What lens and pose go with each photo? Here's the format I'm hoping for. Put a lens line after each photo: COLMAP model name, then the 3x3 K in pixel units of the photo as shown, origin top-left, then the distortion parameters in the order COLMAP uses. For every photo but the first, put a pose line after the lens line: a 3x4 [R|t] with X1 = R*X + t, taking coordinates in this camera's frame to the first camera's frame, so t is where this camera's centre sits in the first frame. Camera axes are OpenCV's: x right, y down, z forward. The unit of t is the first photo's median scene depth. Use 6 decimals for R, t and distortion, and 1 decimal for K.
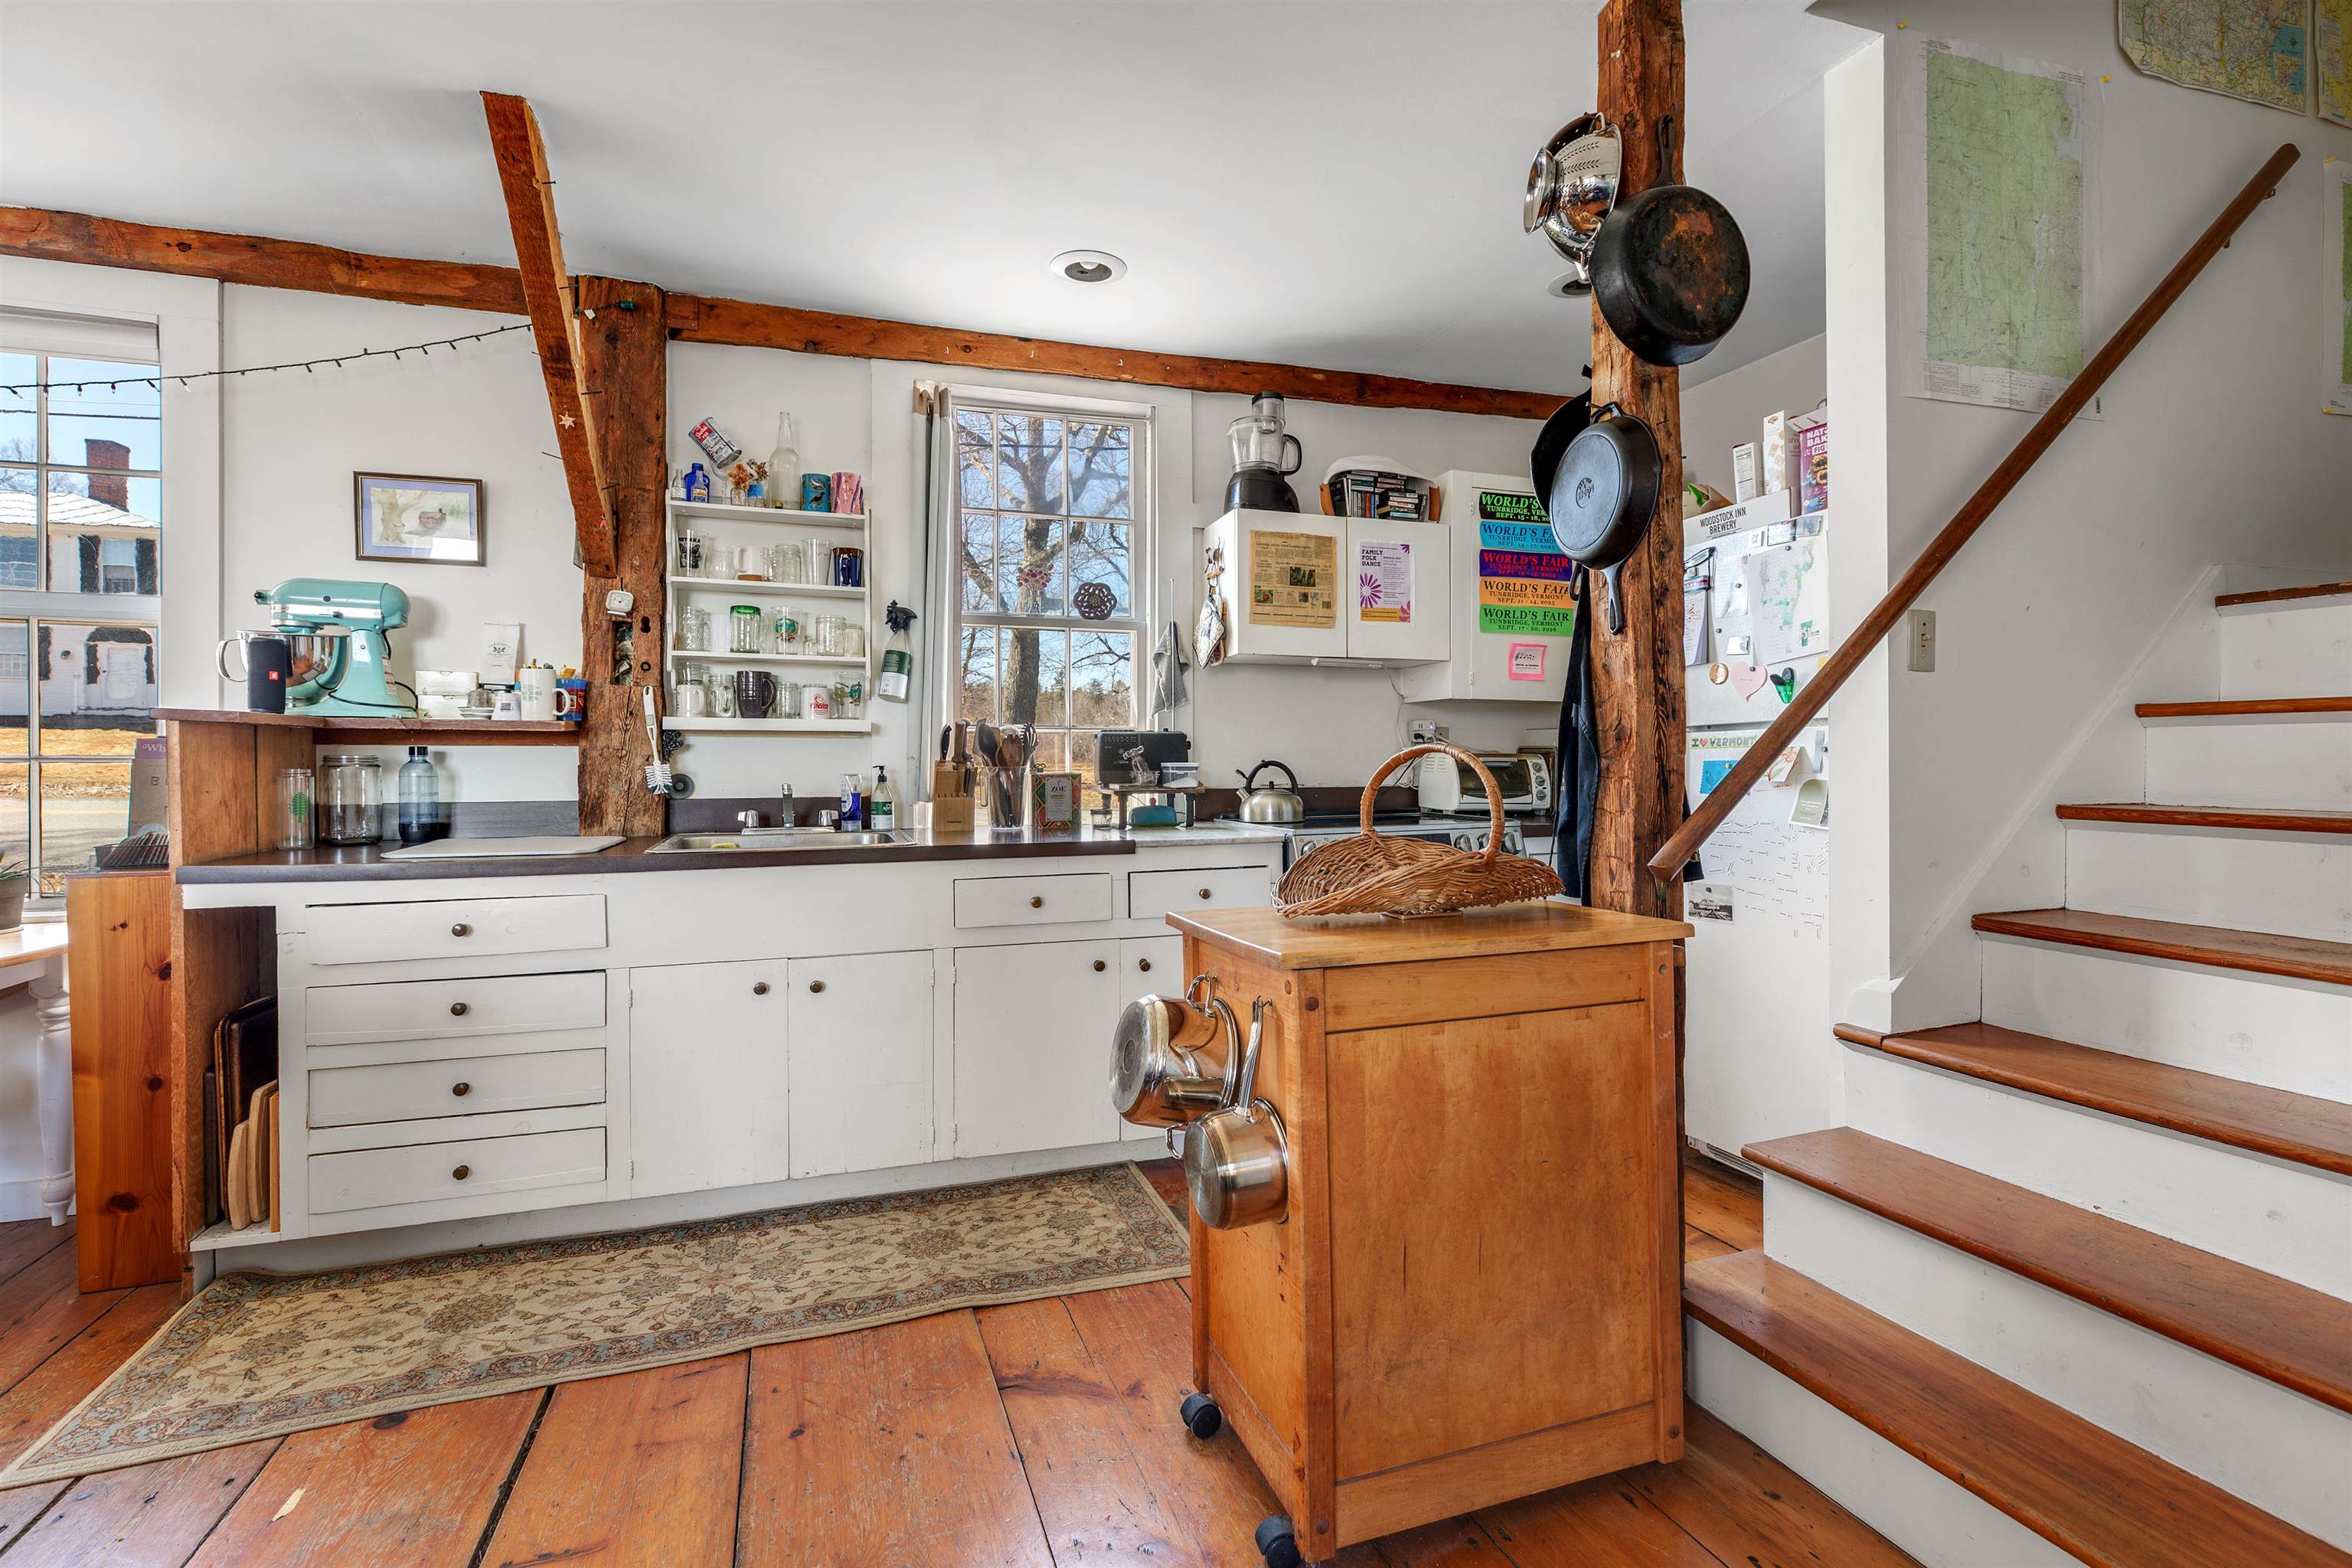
lens RADIAL K [[1069.1, 0, 1176.7], [0, 1069.1, 779.0], [0, 0, 1]] dist [0.004078, -0.000178]
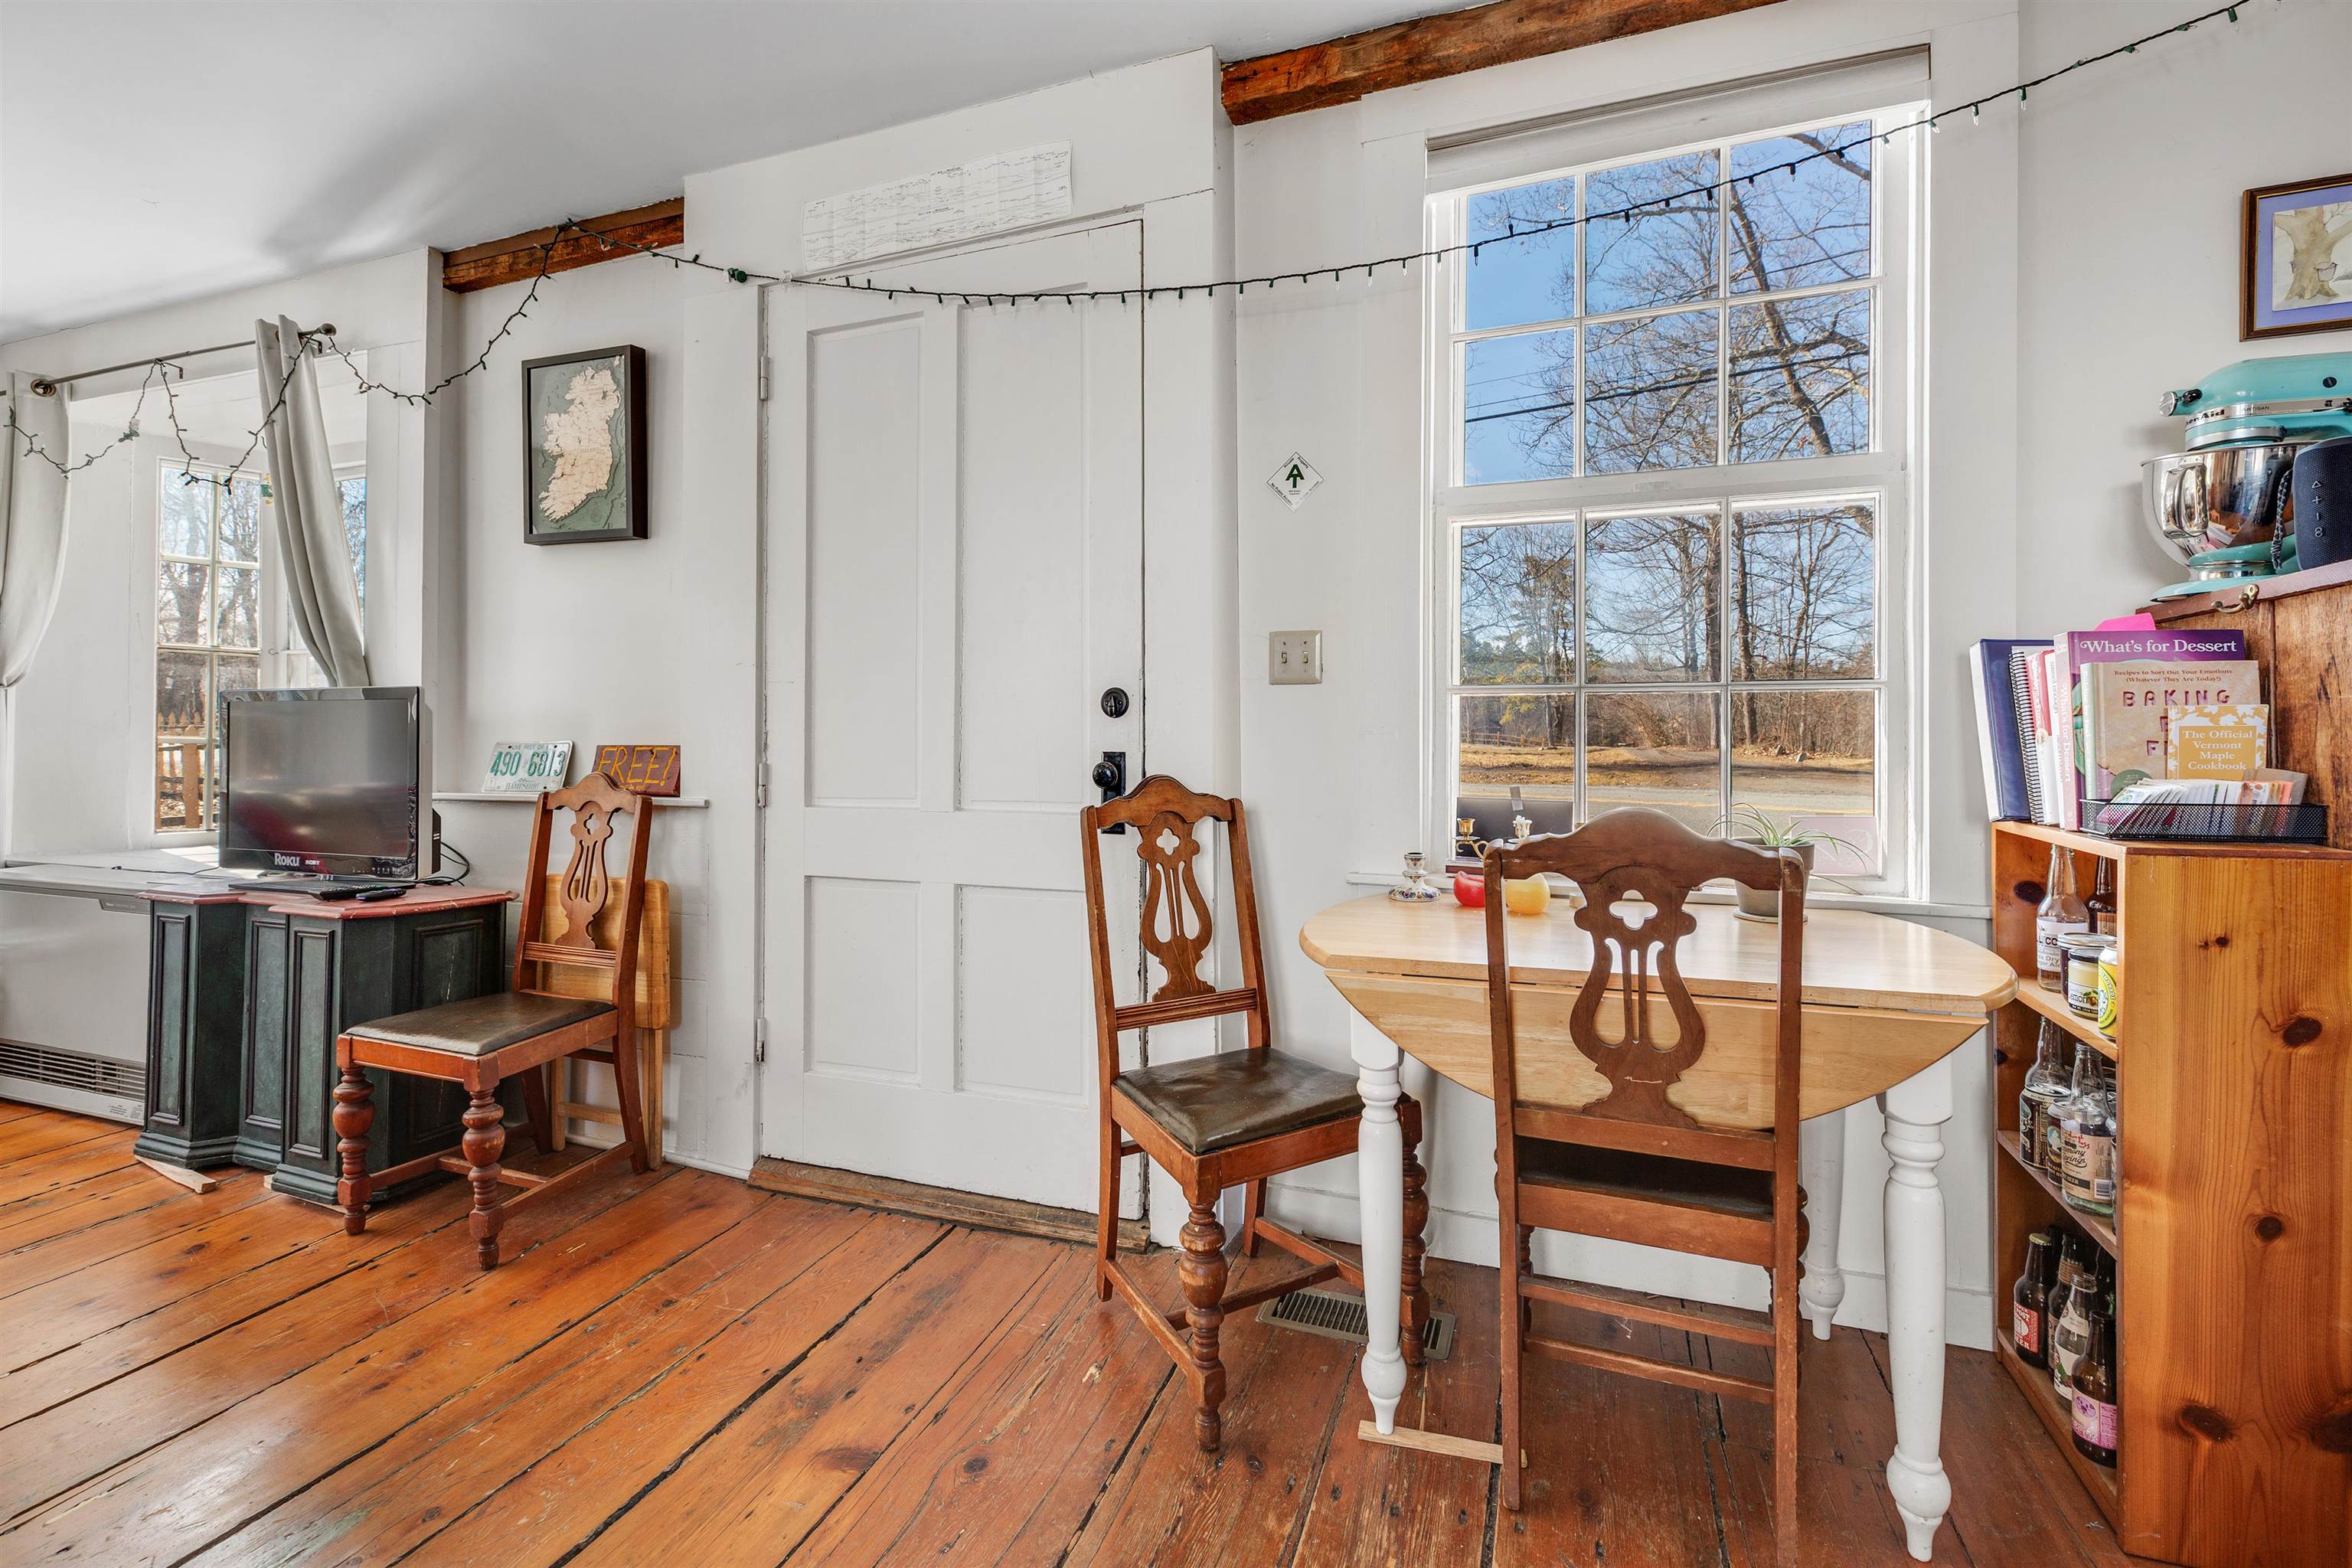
lens RADIAL K [[1069.1, 0, 1176.7], [0, 1069.1, 737.8], [0, 0, 1]] dist [0.004078, -0.000178]
pose [[0.765449, -0.002336, -0.643493, -1.028401], [-0.007608, 0.999891, -0.012680, 0.038118], [0.643452, 0.014601, 0.765347, 0.195592]]
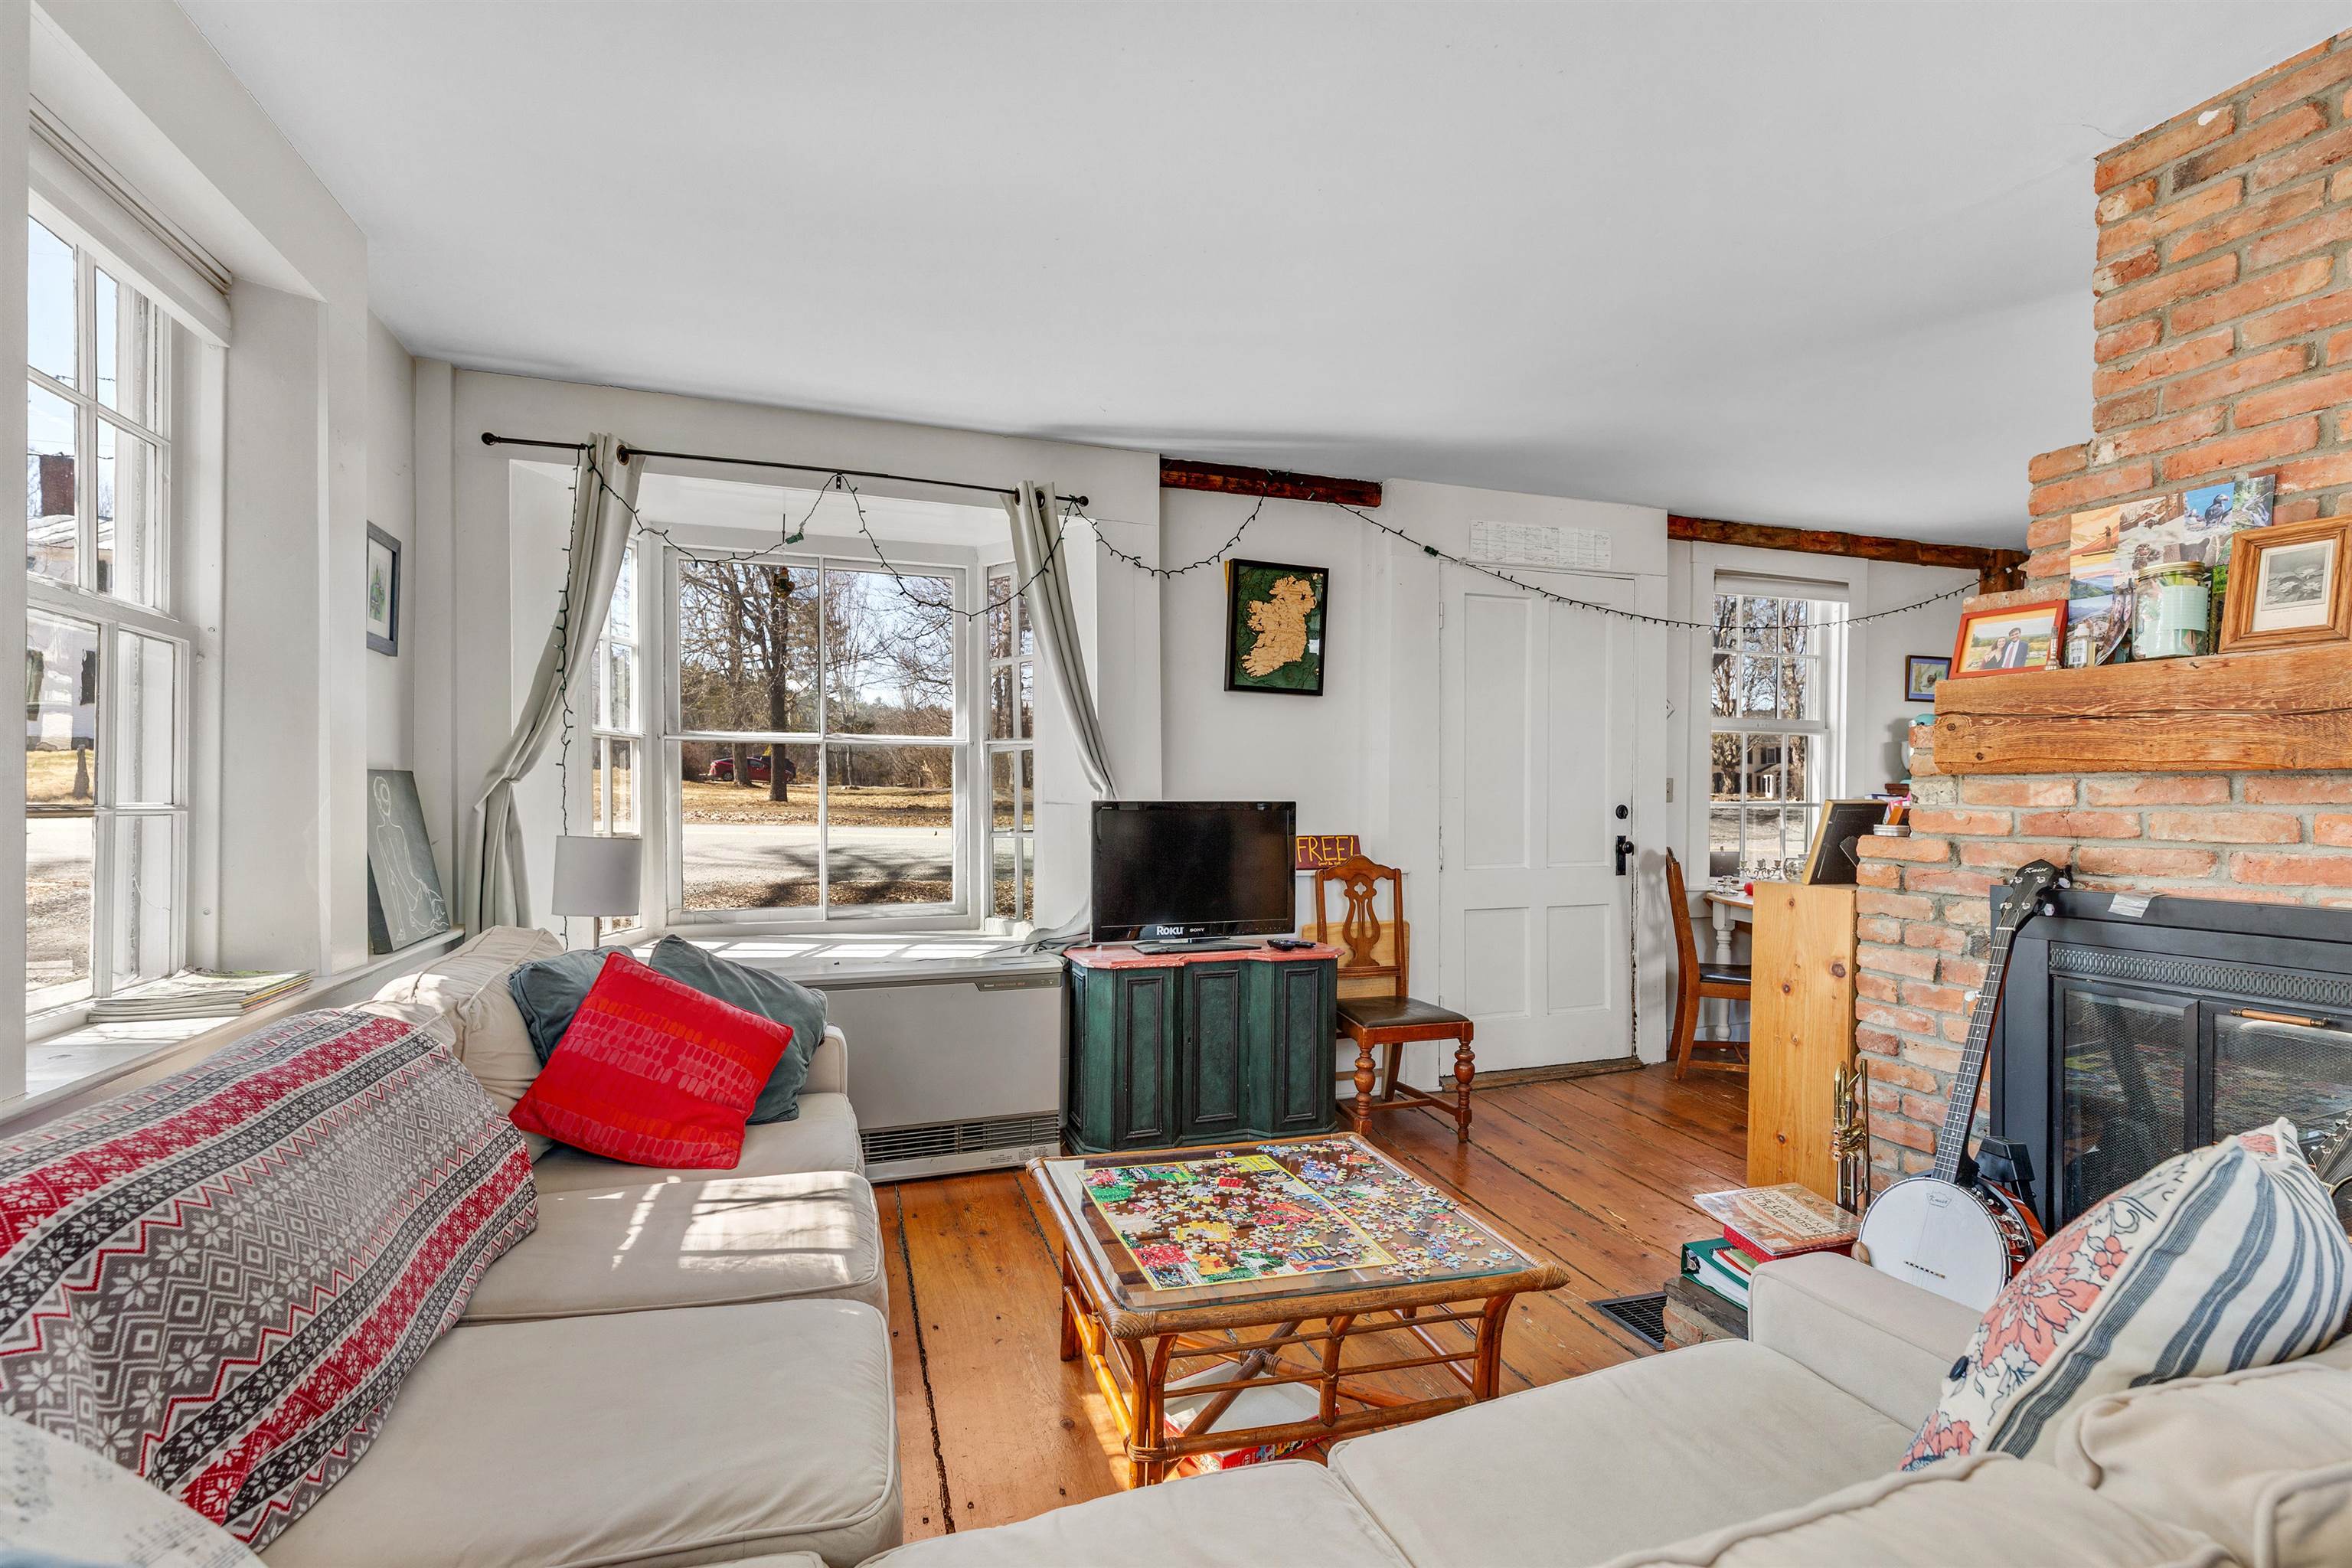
lens RADIAL K [[1069.1, 0, 1178.8], [0, 1069.1, 783.1], [0, 0, 1]] dist [0.004078, -0.000178]
pose [[0.999817, 0.013498, 0.013572, -2.574774], [-0.013591, 0.999885, 0.006771, -0.063214], [-0.013479, -0.006954, 0.999885, -1.112469]]
